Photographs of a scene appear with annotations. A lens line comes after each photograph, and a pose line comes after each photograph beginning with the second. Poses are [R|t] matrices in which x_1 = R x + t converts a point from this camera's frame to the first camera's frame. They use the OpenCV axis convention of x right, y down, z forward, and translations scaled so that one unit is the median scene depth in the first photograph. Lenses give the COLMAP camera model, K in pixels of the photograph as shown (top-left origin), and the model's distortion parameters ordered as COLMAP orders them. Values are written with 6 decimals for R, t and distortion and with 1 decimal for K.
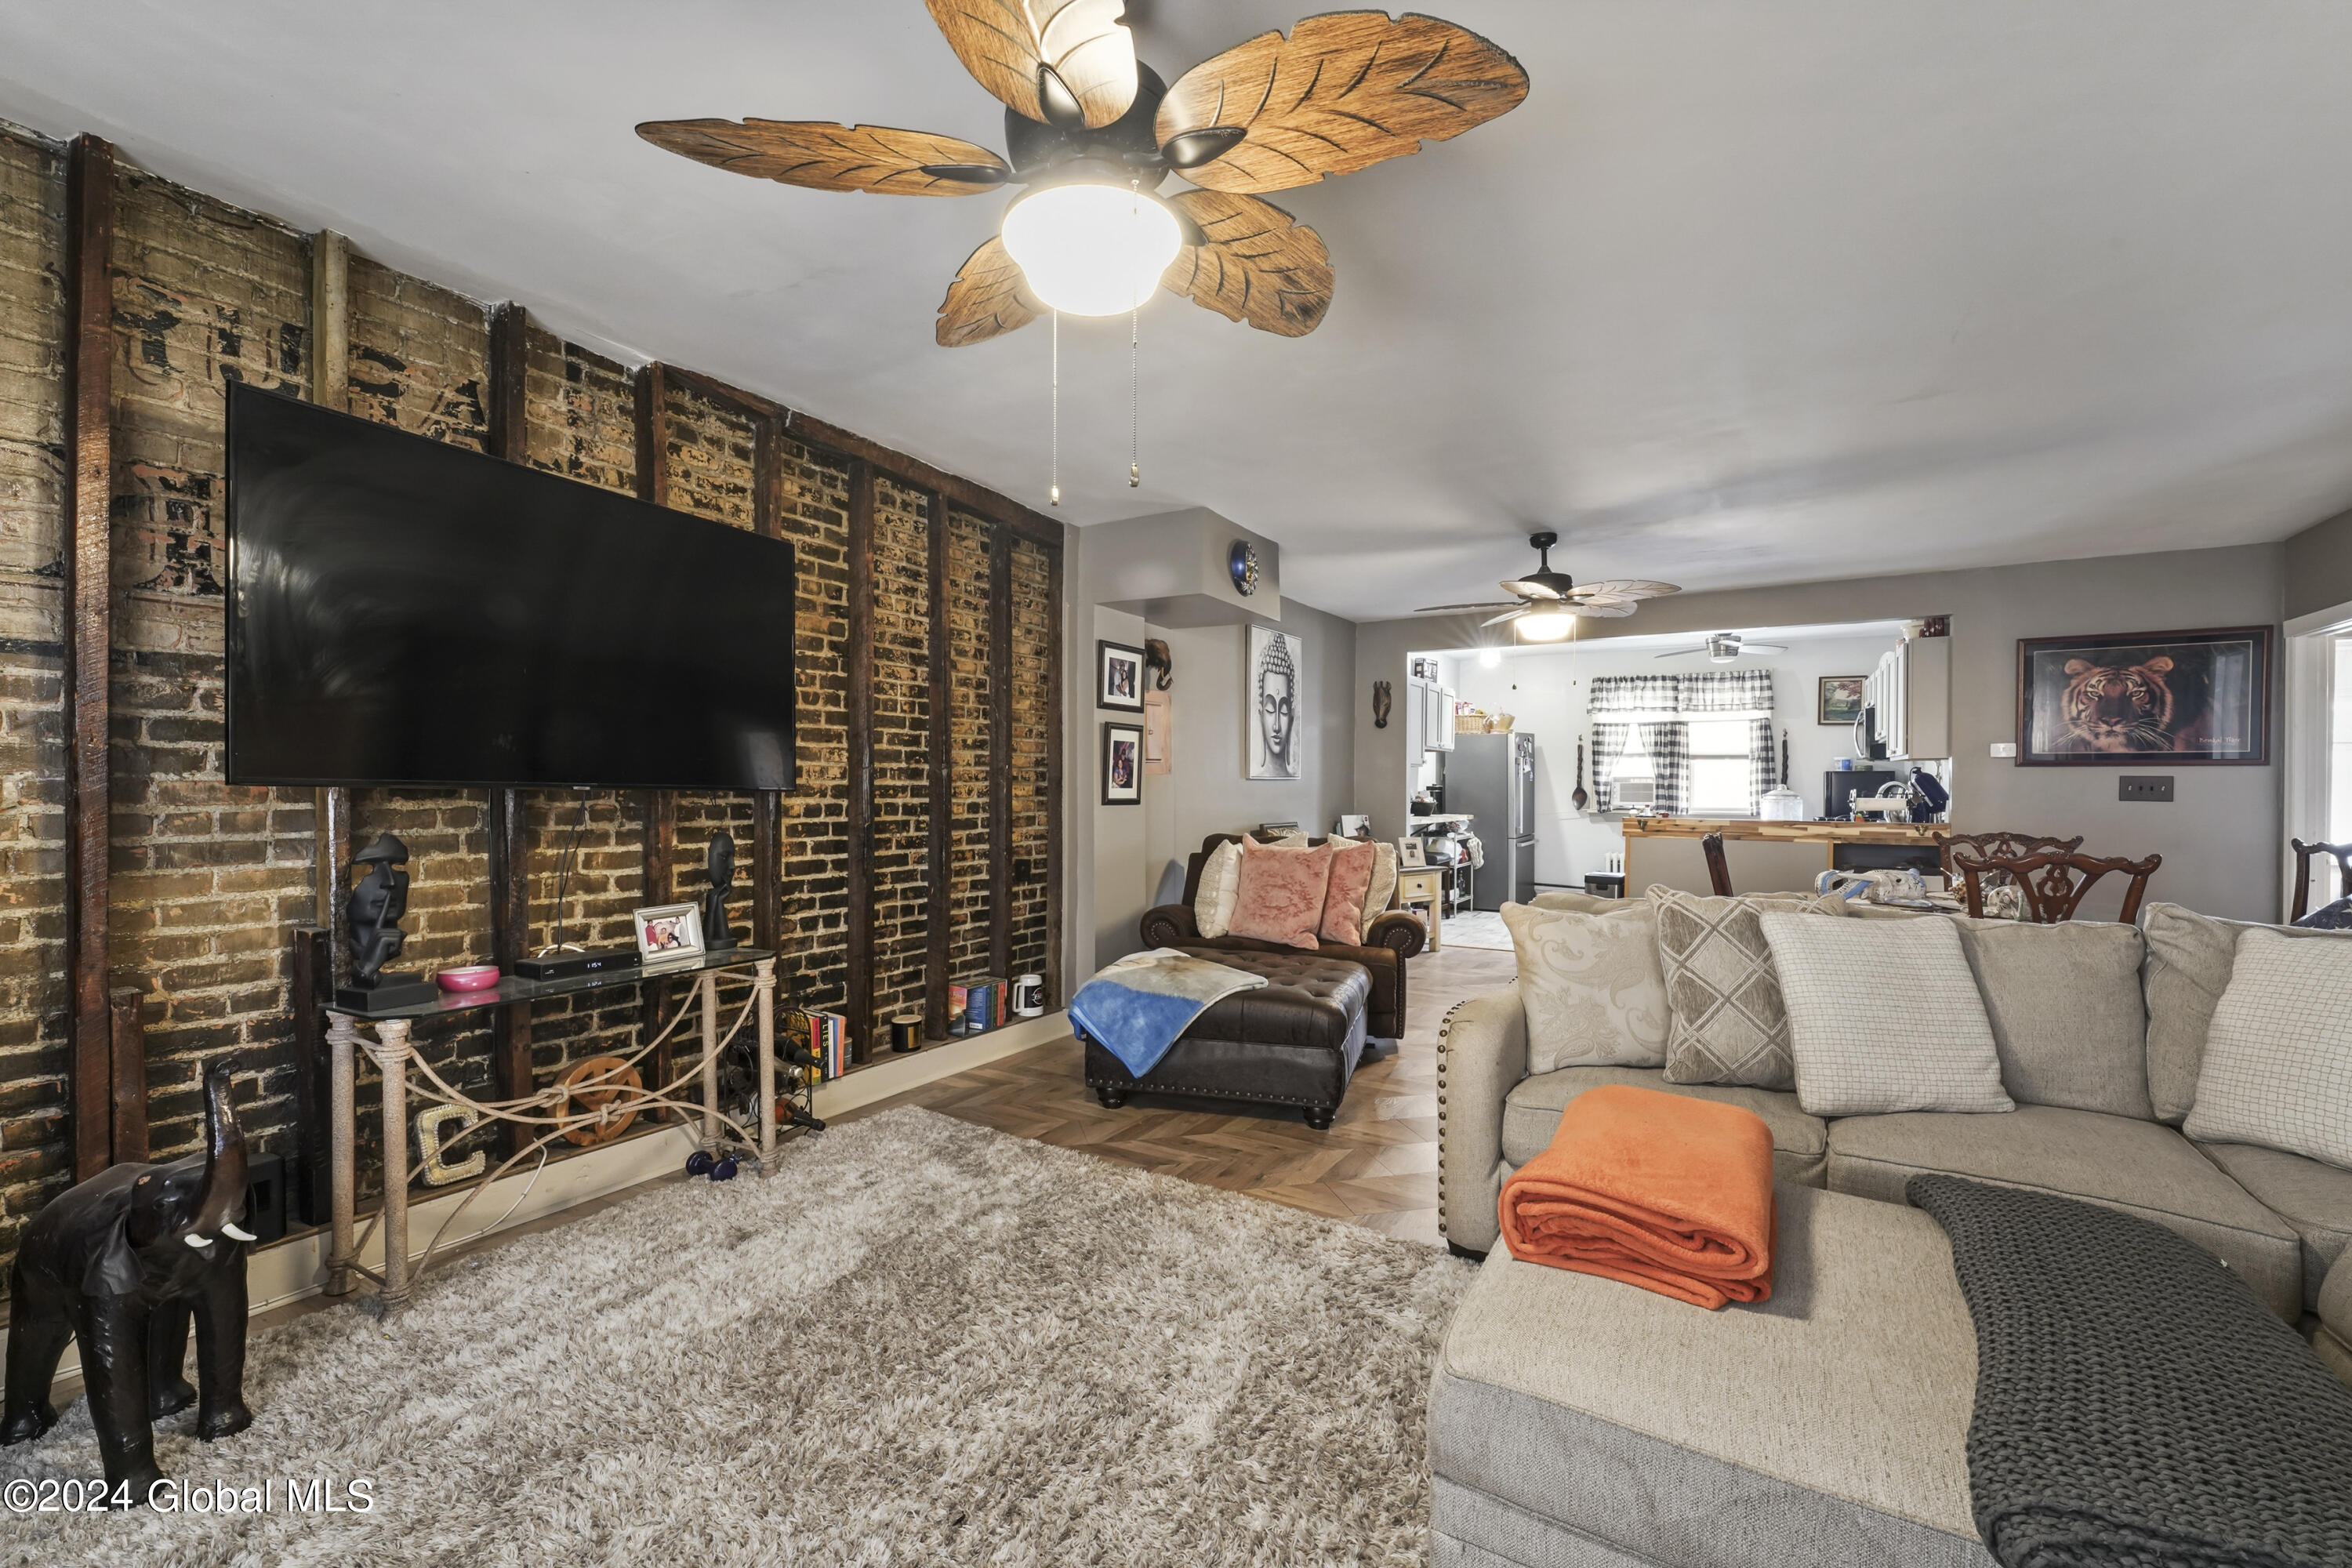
lens RADIAL K [[989.4, 0, 1173.5], [0, 989.4, 800.2], [0, 0, 1]] dist [0.003037, -0.000818]
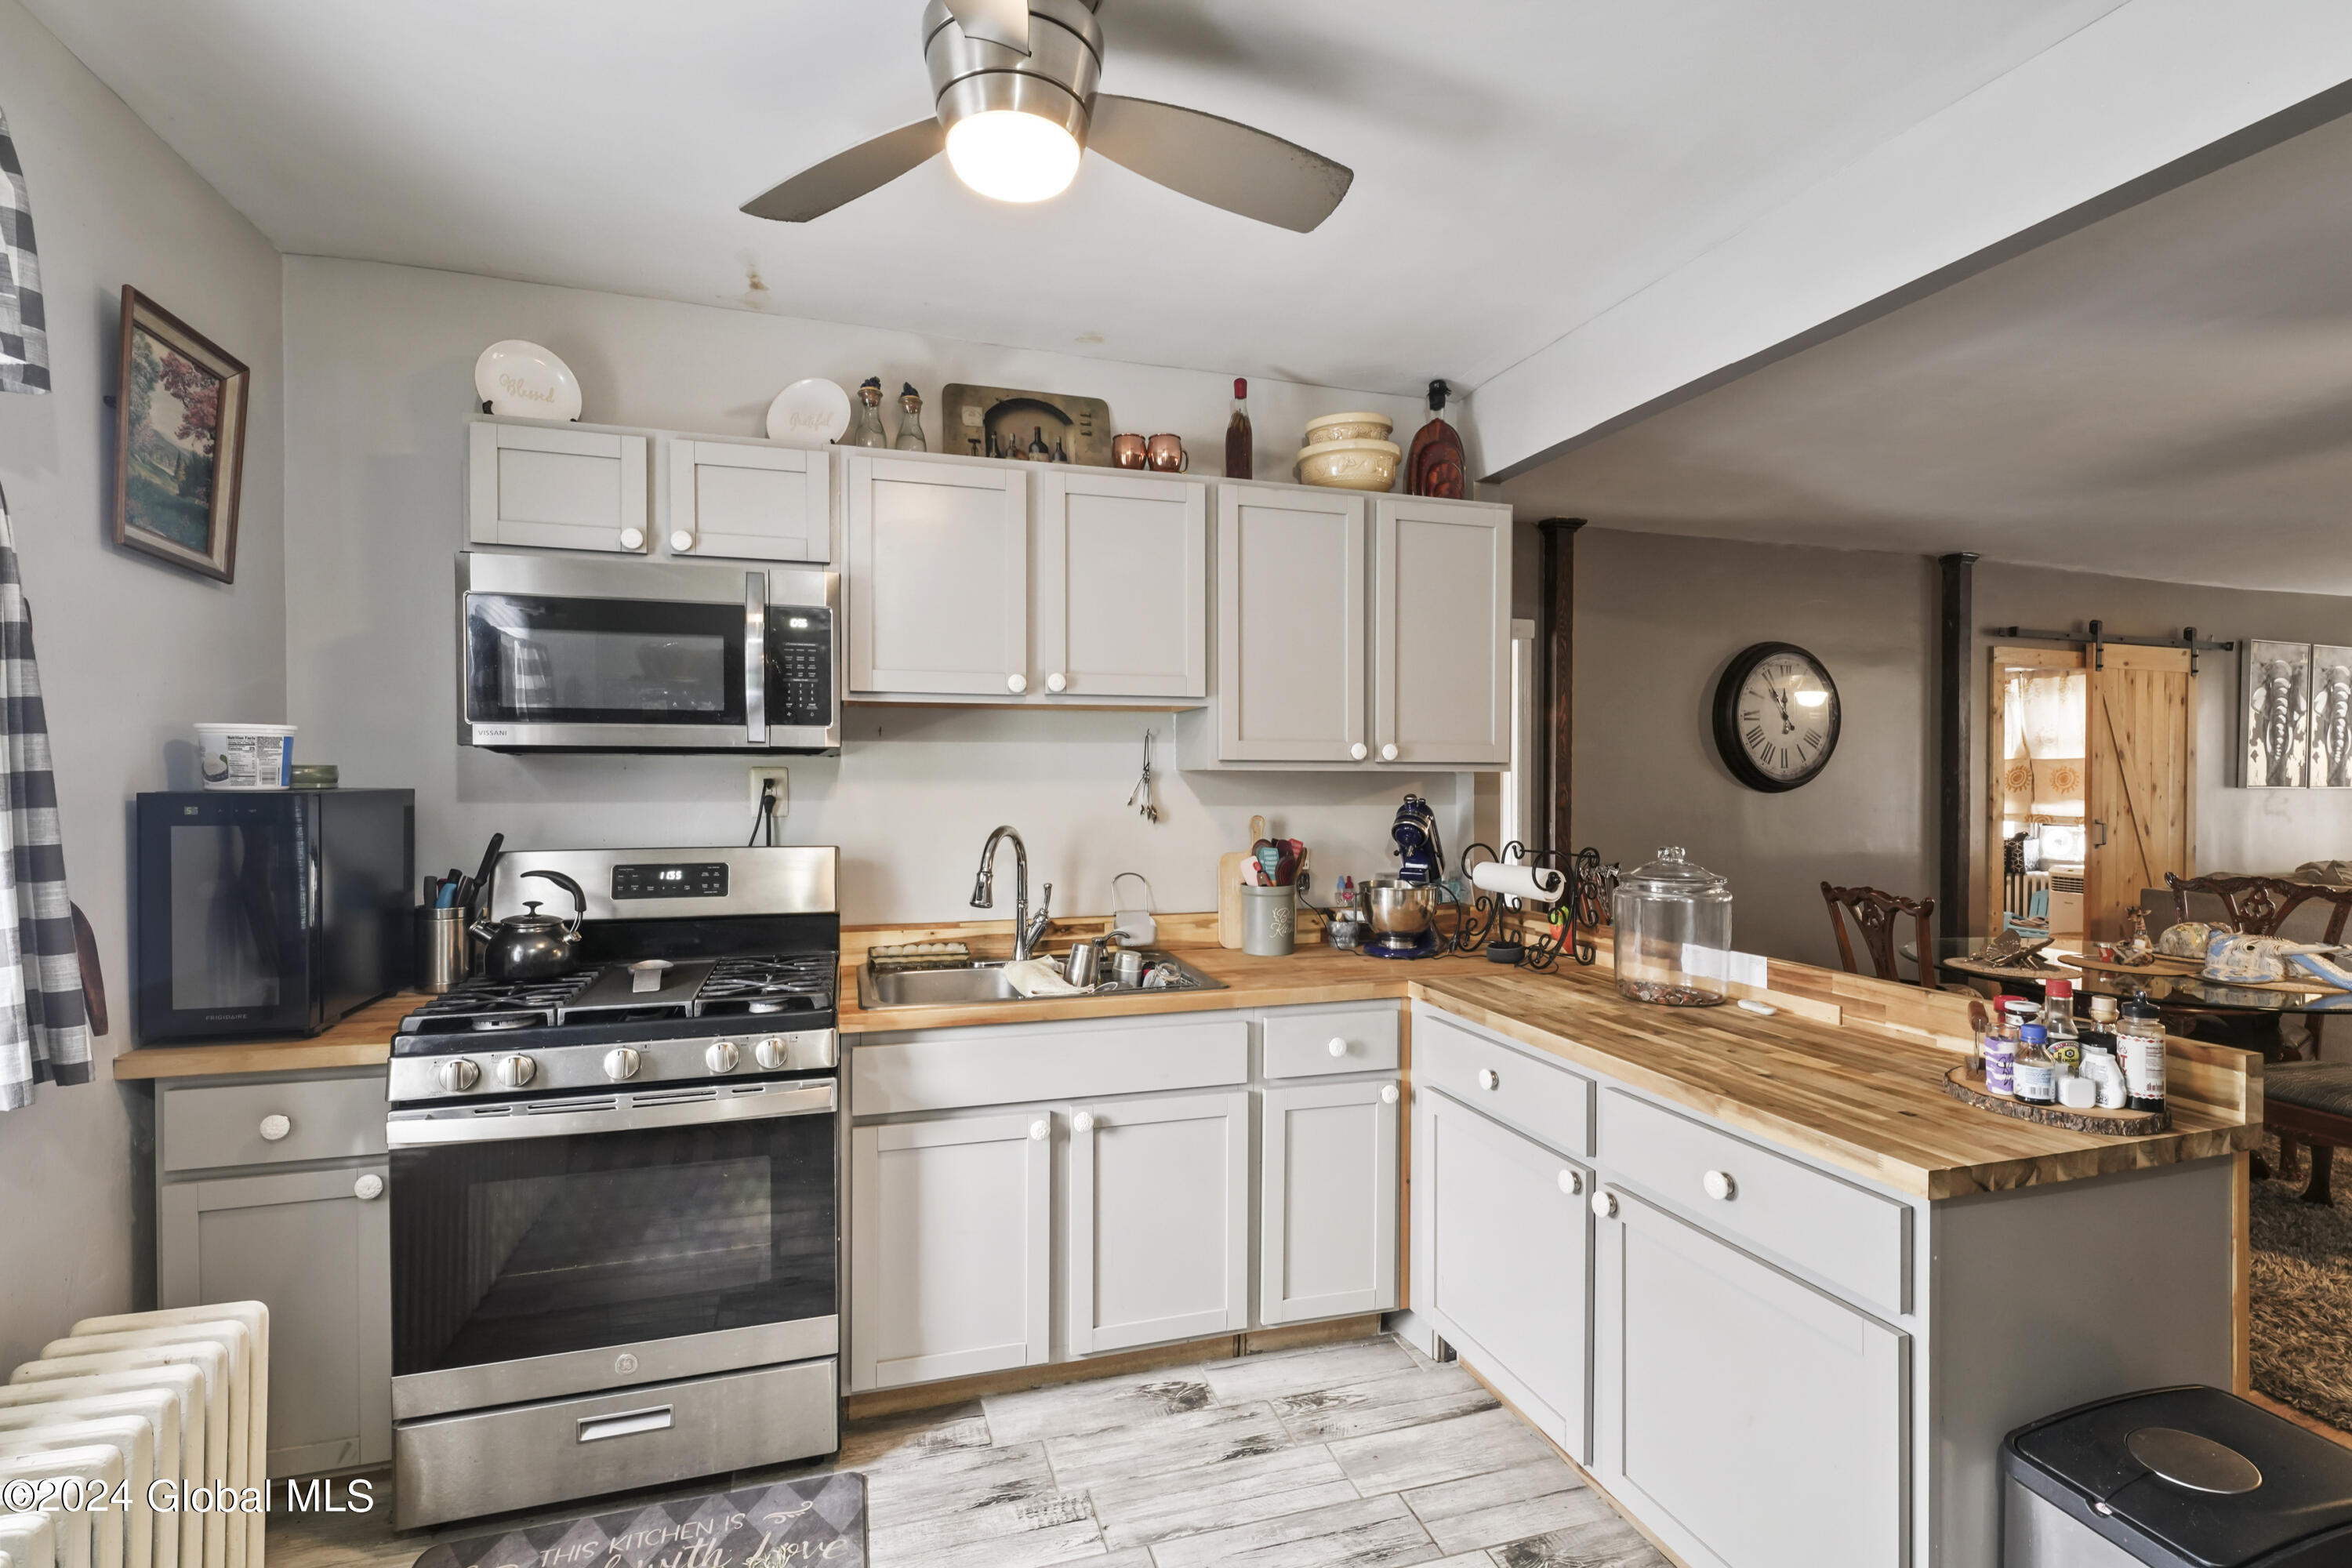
lens RADIAL K [[1061.8, 0, 1158.5], [0, 1061.8, 792.7], [0, 0, 1]] dist [-0.001854, 0.000826]
pose [[-0.738815, -0.014942, 0.673742, 0.706077], [0.007275, 0.999519, 0.030144, -0.063448], [-0.673869, 0.027172, -0.738351, 1.924910]]
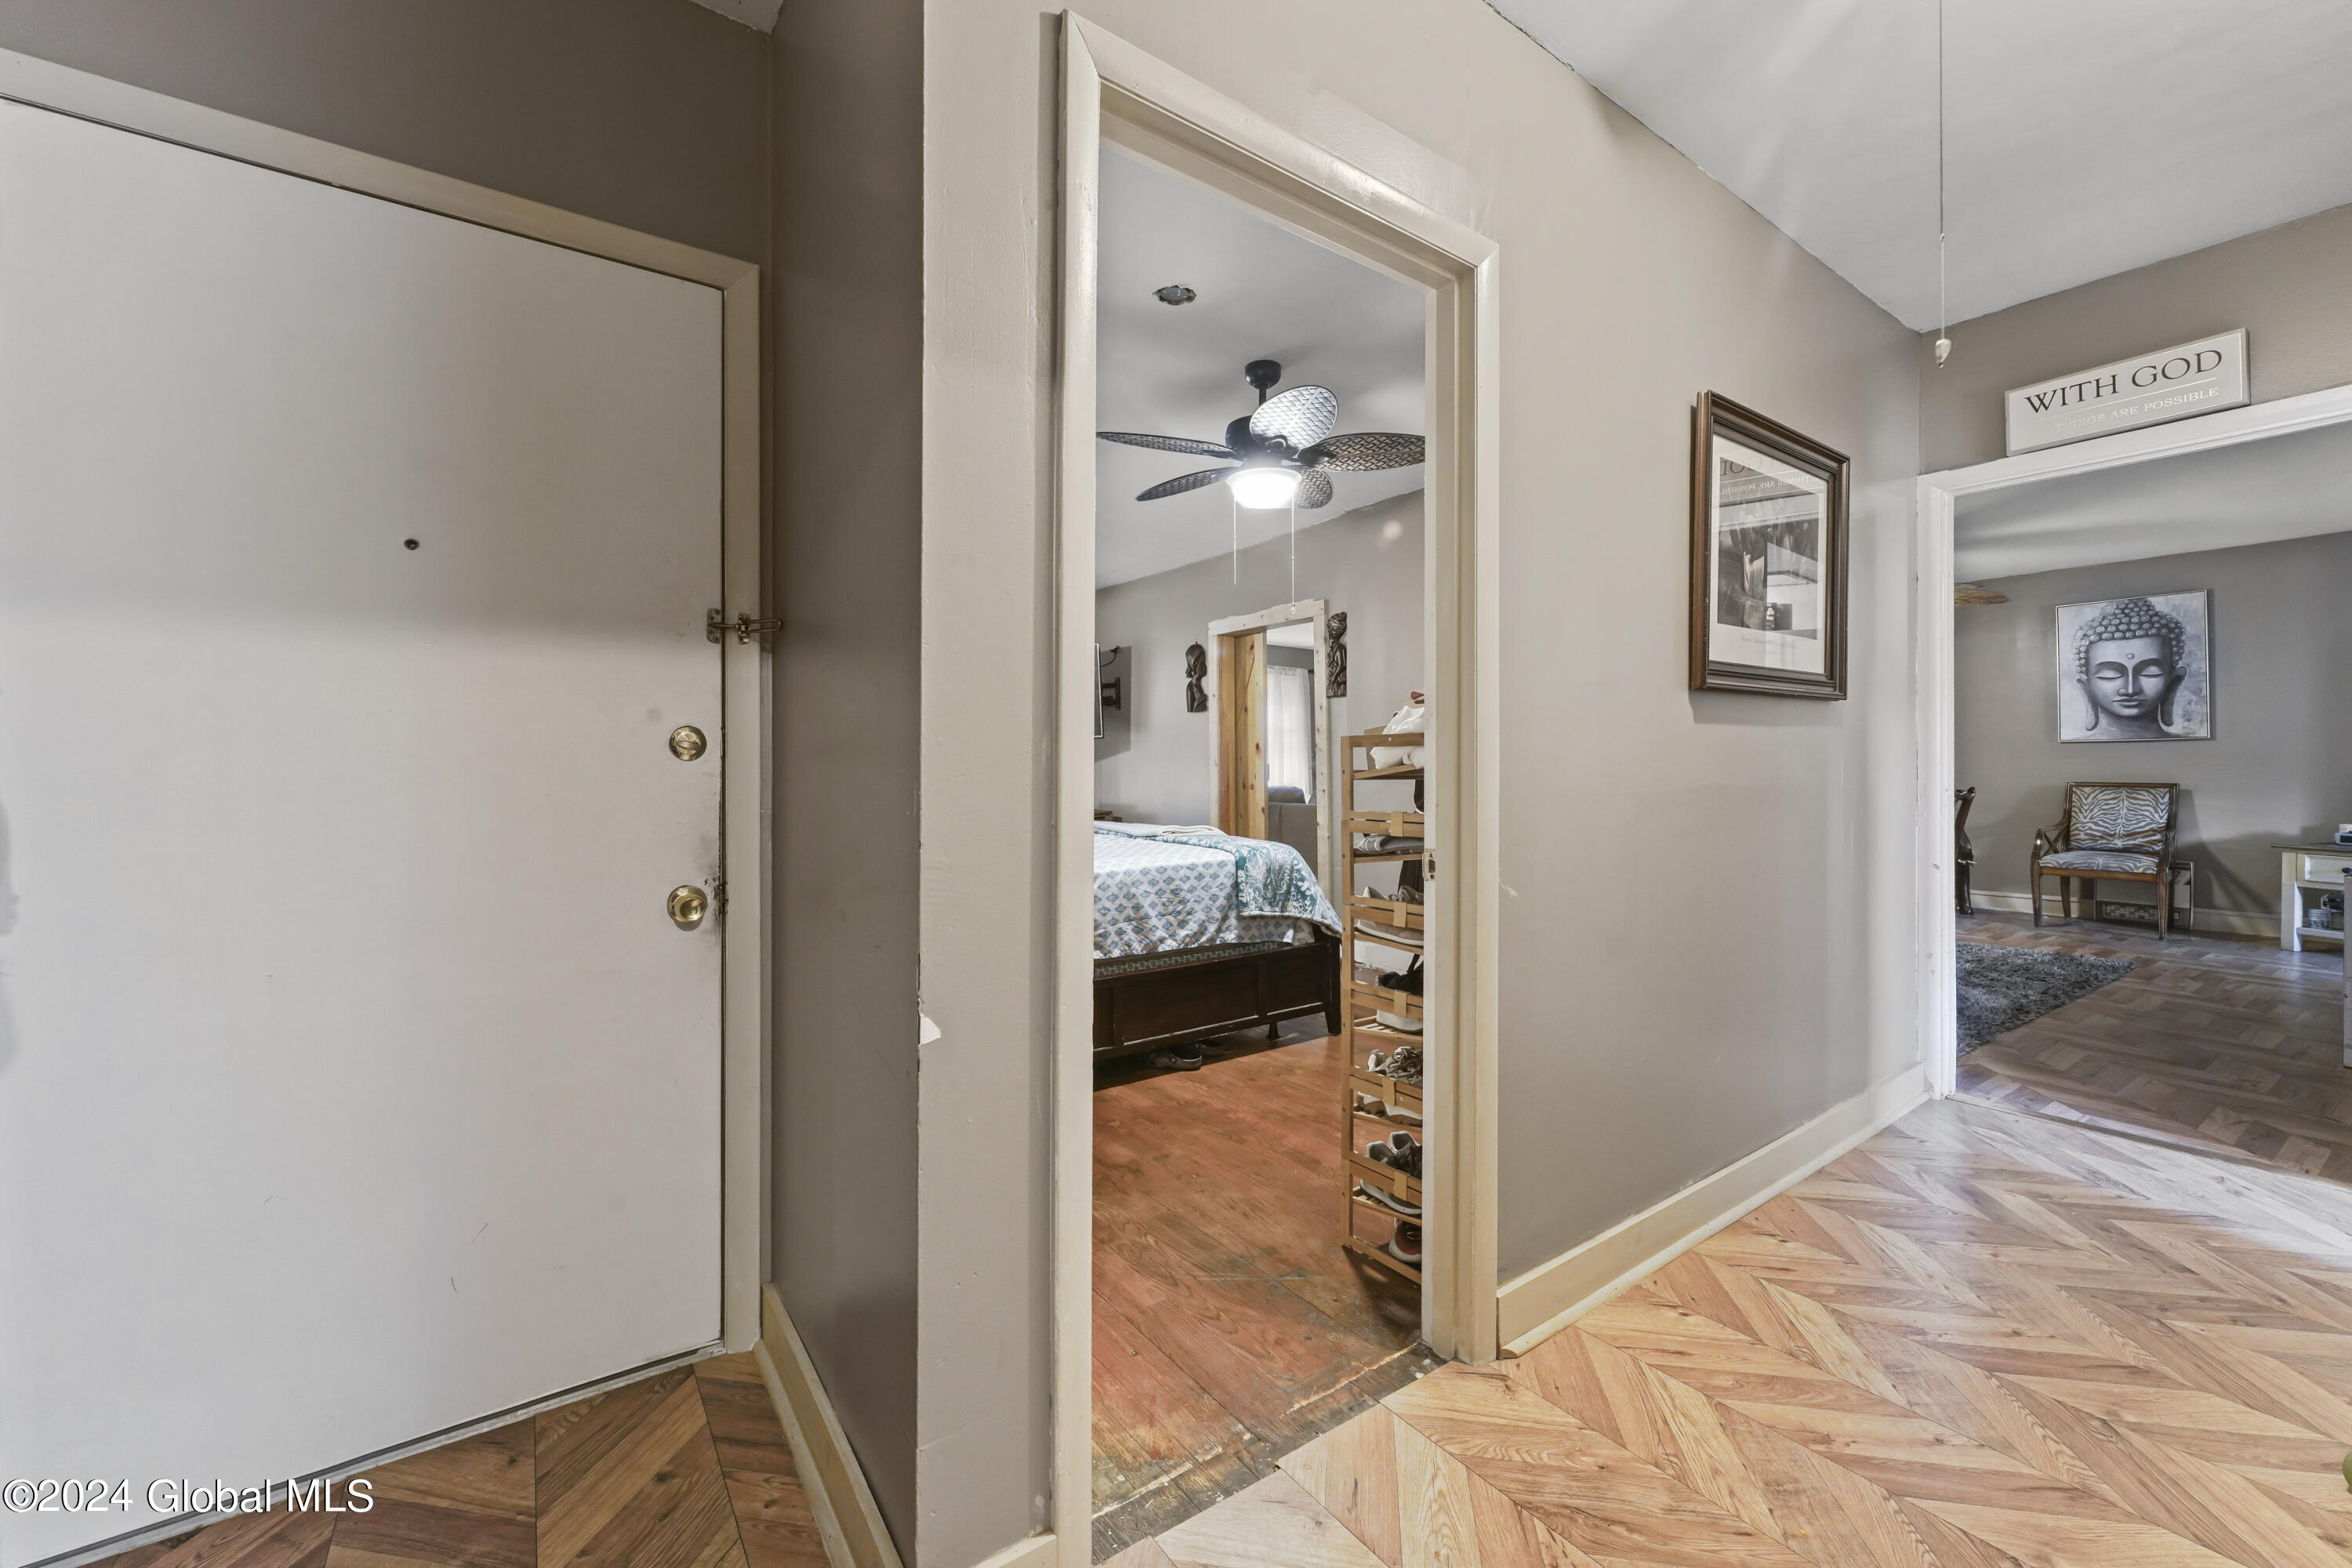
lens RADIAL K [[932.1, 0, 1171.0], [0, 932.1, 764.0], [0, 0, 1]] dist [-0.000907, -0.000192]
pose [[-0.416934, -0.004748, -0.908924, 1.978401], [-0.014009, 0.999901, 0.001202, 0.021631], [0.908829, 0.013234, -0.416960, 0.705653]]
